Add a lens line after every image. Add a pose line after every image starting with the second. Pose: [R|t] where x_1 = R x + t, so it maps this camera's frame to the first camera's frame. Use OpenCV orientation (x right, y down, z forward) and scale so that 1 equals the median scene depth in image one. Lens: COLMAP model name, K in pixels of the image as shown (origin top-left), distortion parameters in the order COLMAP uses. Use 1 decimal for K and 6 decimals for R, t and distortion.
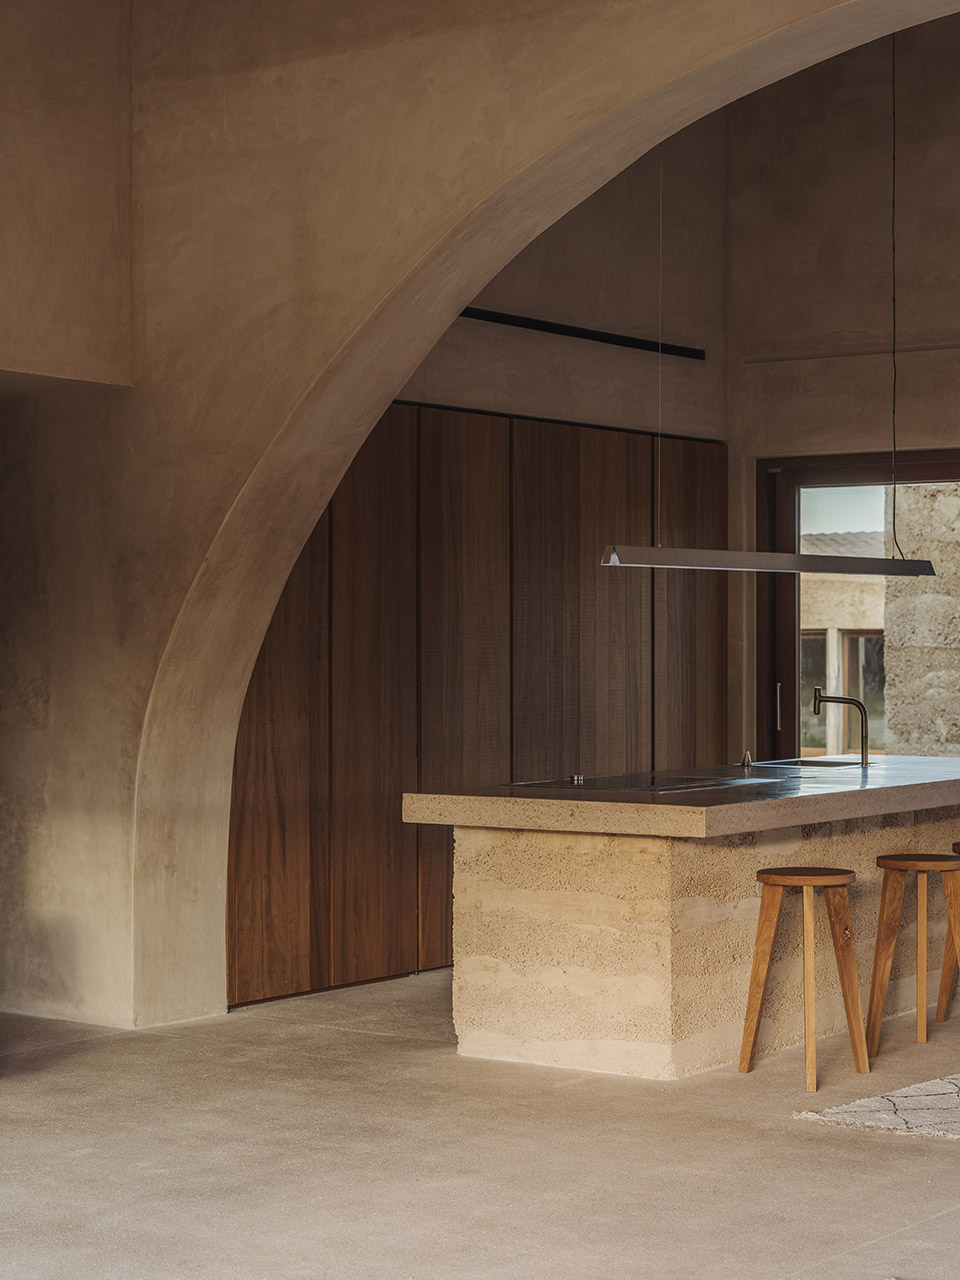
lens RADIAL K [[2513.5, 0, 480.0], [0, 2513.5, 640.0], [0, 0, 1]] dist [-0.007174, -0.008910]
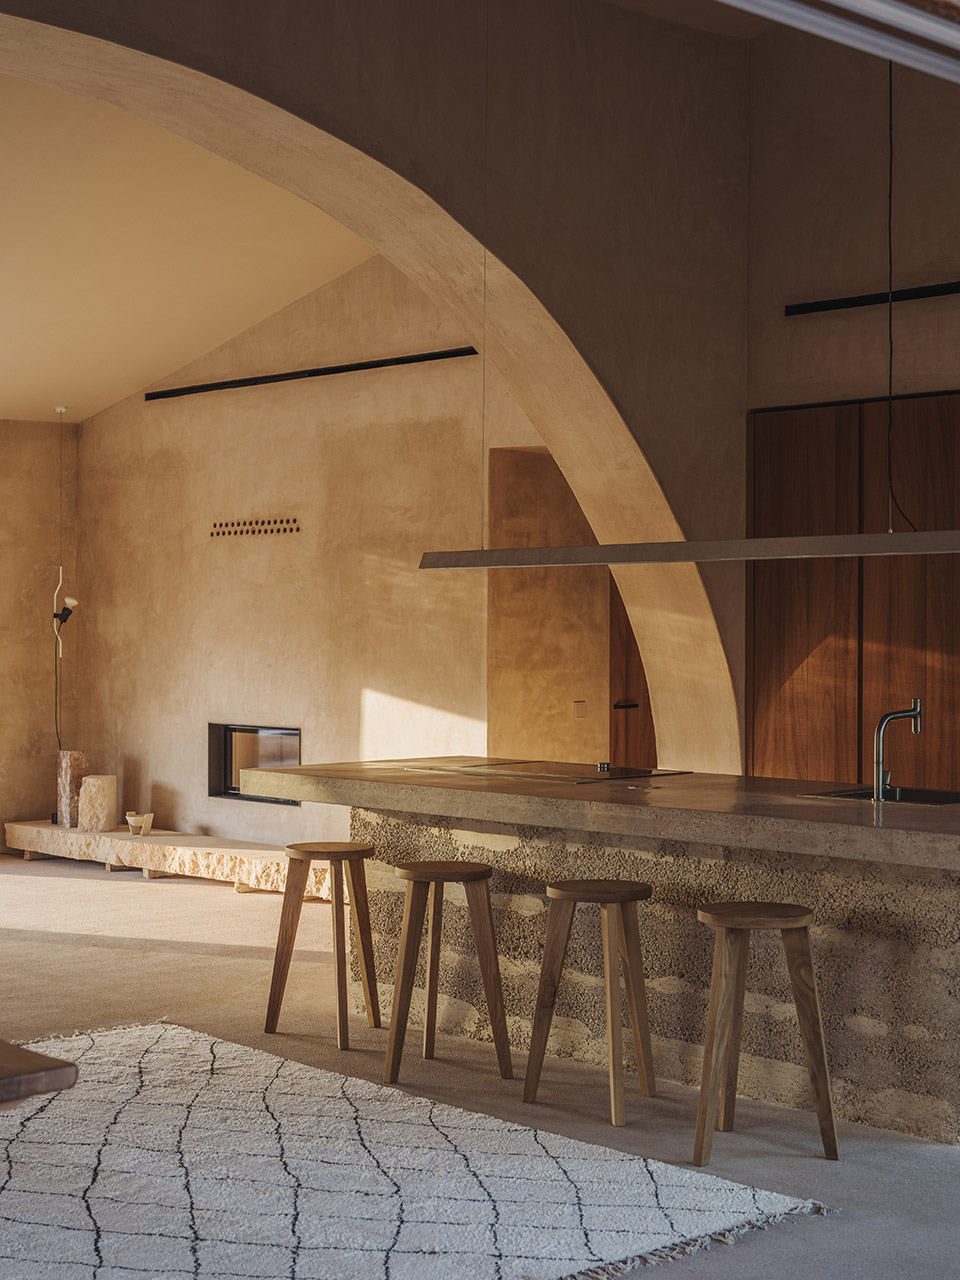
lens RADIAL K [[2027.1, 0, 480.0], [0, 2027.1, 640.0], [0, 0, 1]] dist [0.001938, 0.002518]
pose [[-0.188522, 0.007165, -0.982043, 0.801407], [-0.003401, 0.999963, 0.007949, -0.004320], [0.982063, 0.004838, -0.188491, 1.011331]]
